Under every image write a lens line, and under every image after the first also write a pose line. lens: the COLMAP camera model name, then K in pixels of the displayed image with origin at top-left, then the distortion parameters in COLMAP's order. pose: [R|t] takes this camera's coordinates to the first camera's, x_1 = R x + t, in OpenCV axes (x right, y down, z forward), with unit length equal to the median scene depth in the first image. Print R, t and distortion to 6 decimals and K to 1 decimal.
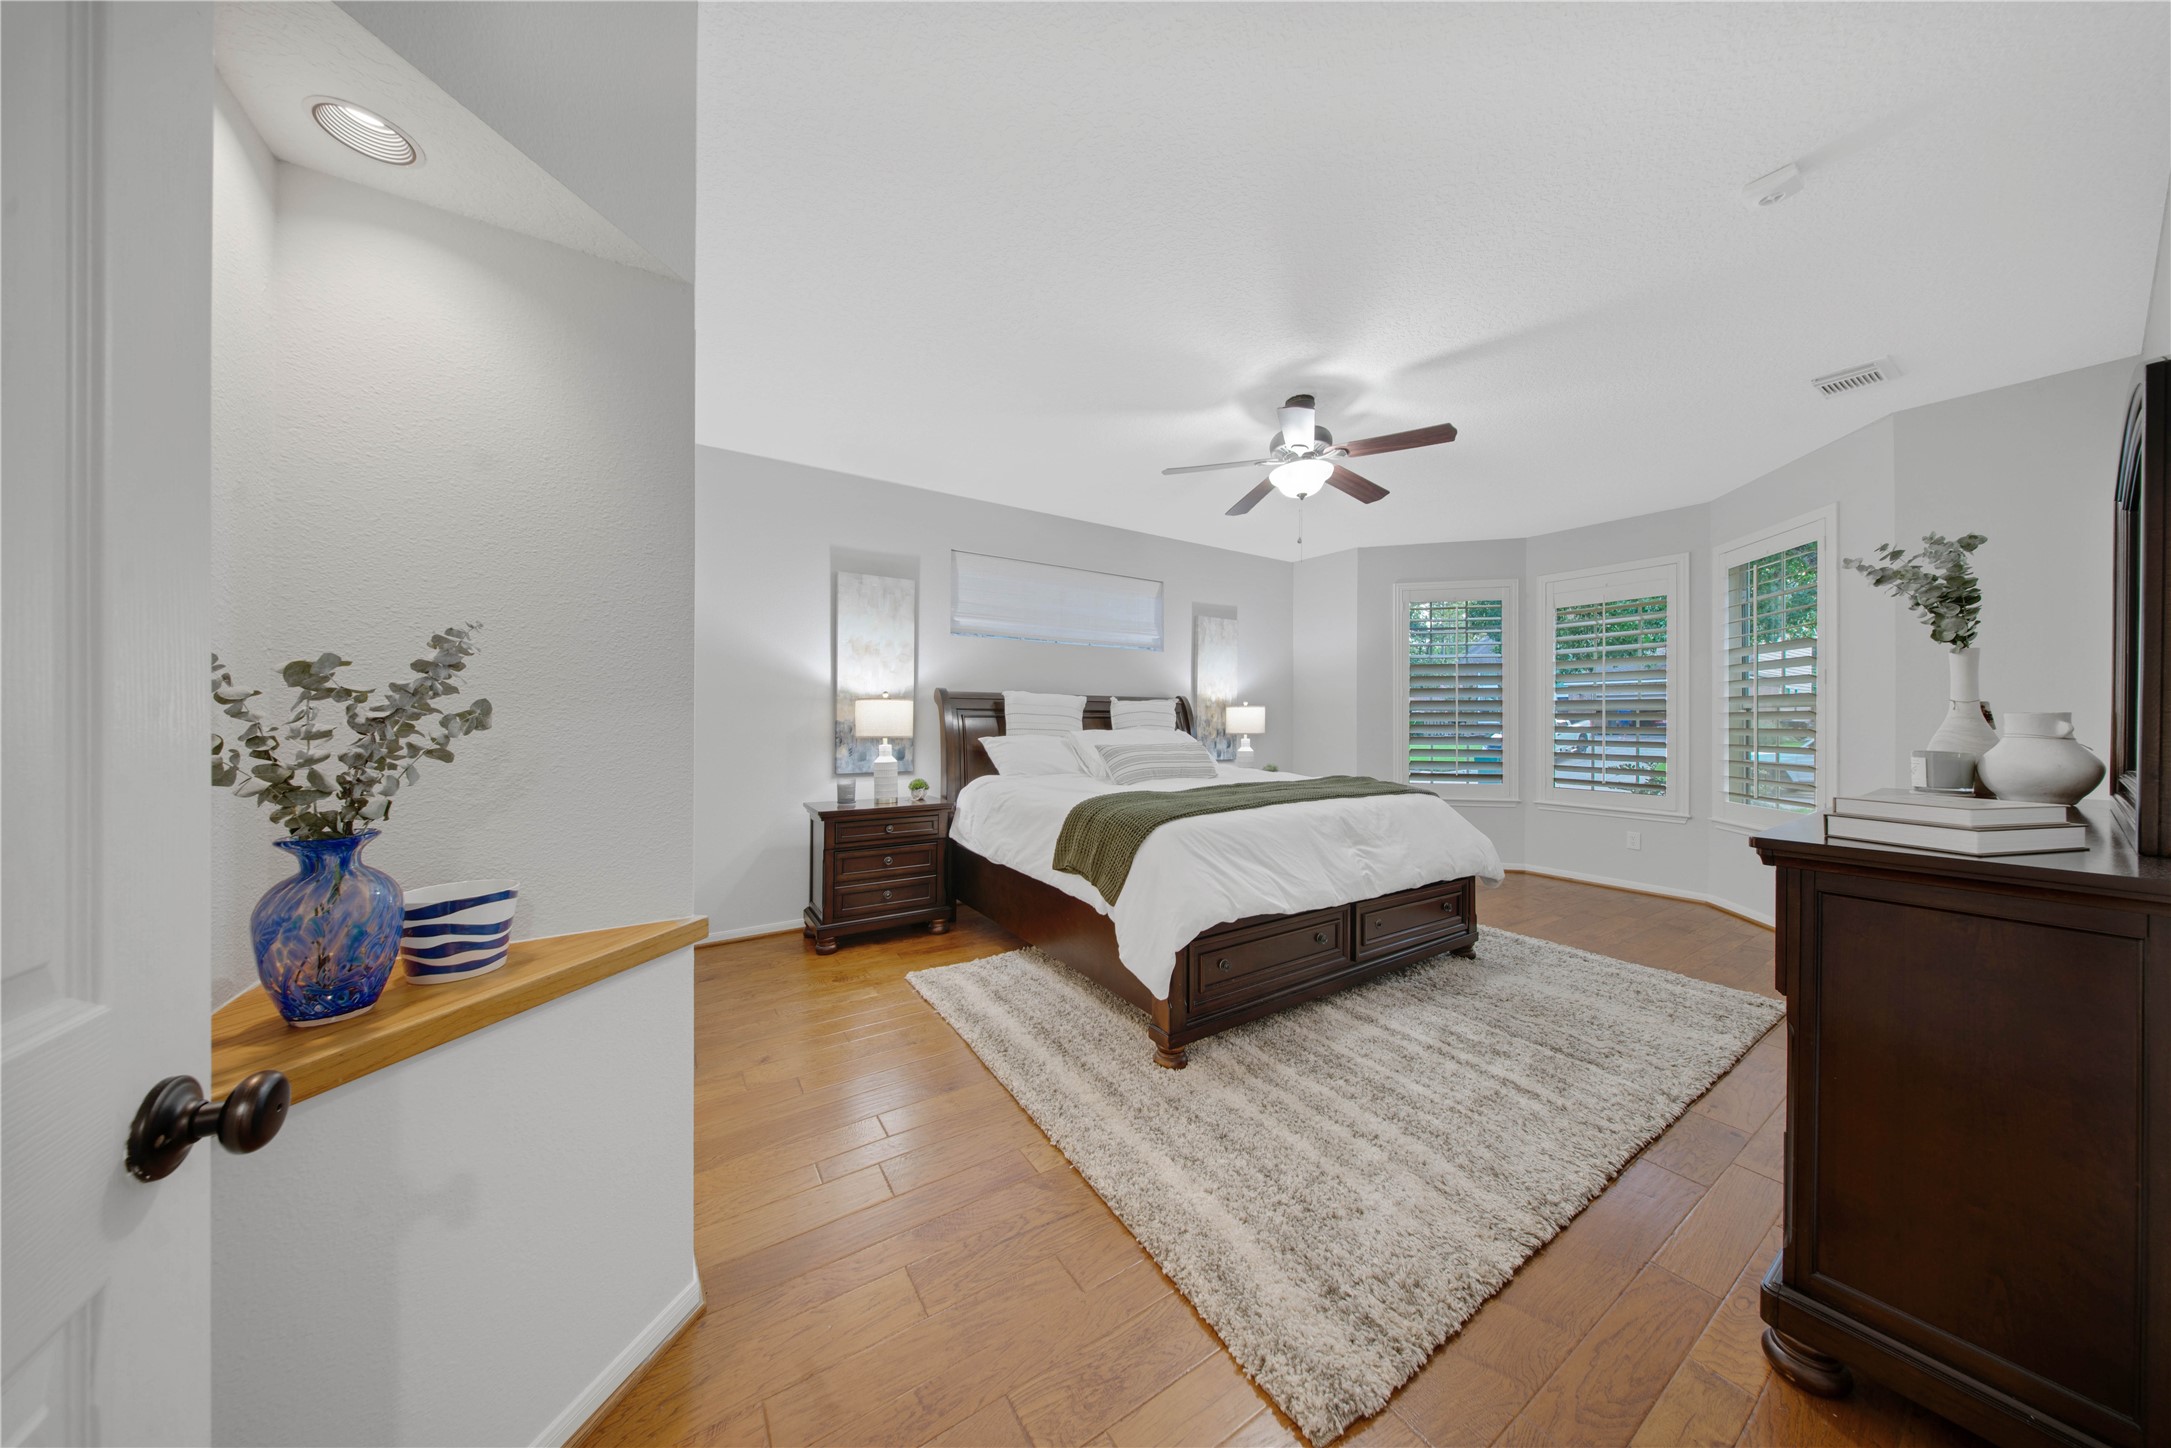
lens RADIAL K [[660.1, 0, 1095.3], [0, 660.1, 720.4], [0, 0, 1]] dist [0.006420, -0.000981]
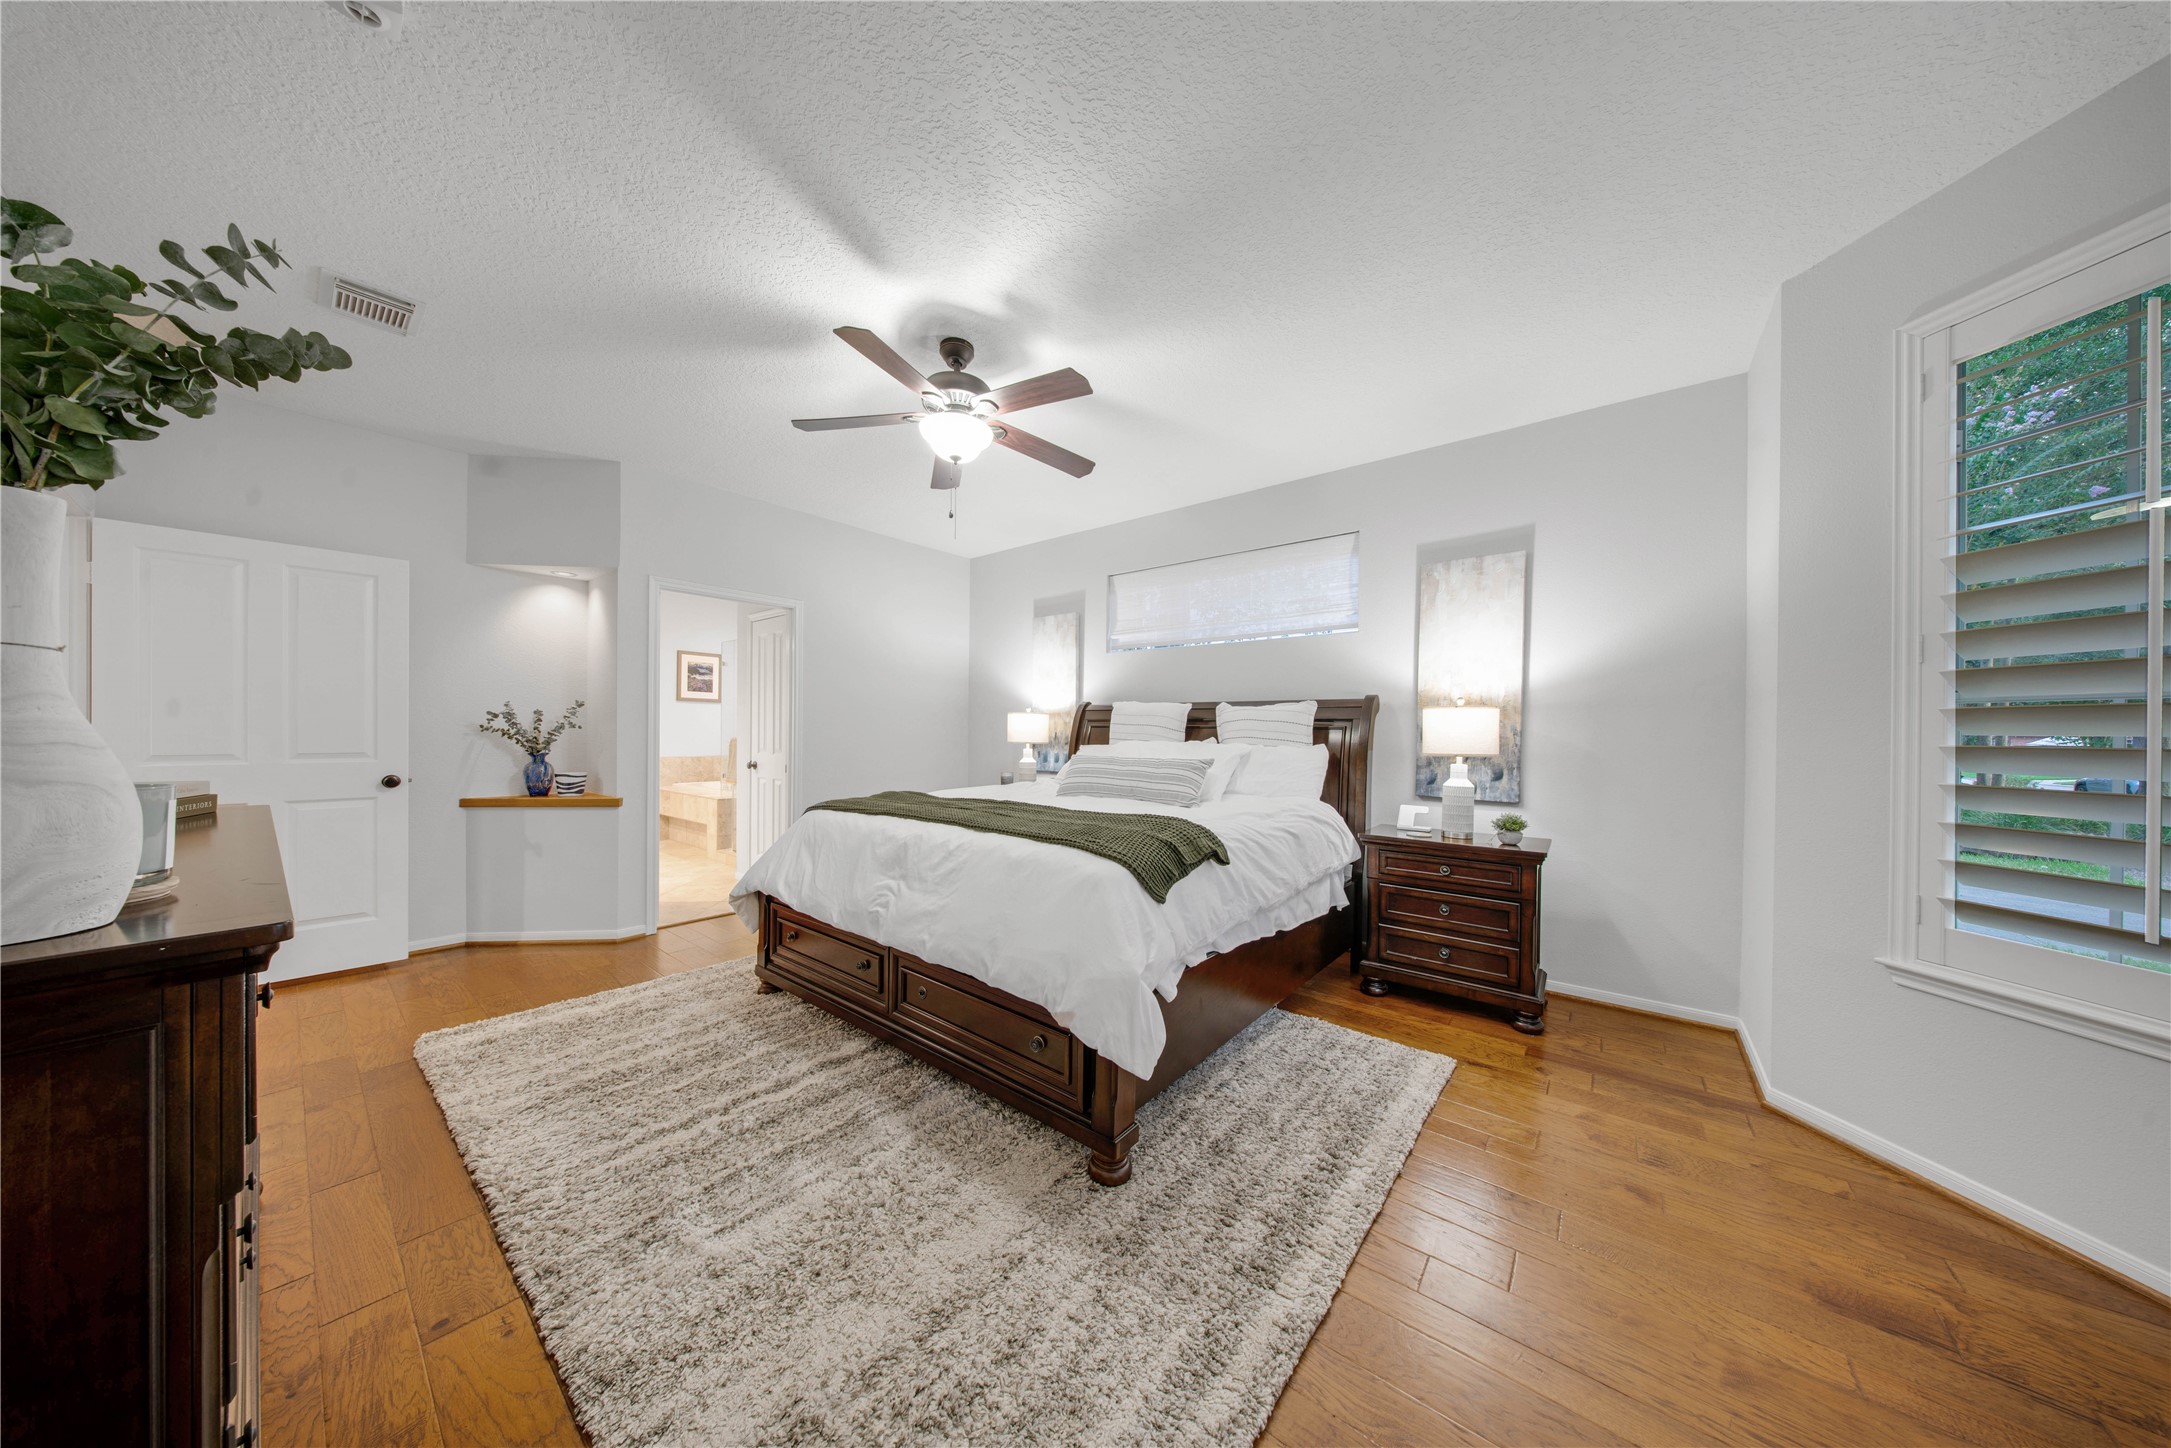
lens RADIAL K [[660.1, 0, 1098.7], [0, 660.1, 731.7], [0, 0, 1]] dist [0.006420, -0.000981]
pose [[0.308732, 0.002549, -0.951146, 0.782404], [-0.006383, 0.999979, 0.000608, 0.002044], [0.951128, 0.005884, 0.308742, 0.613222]]
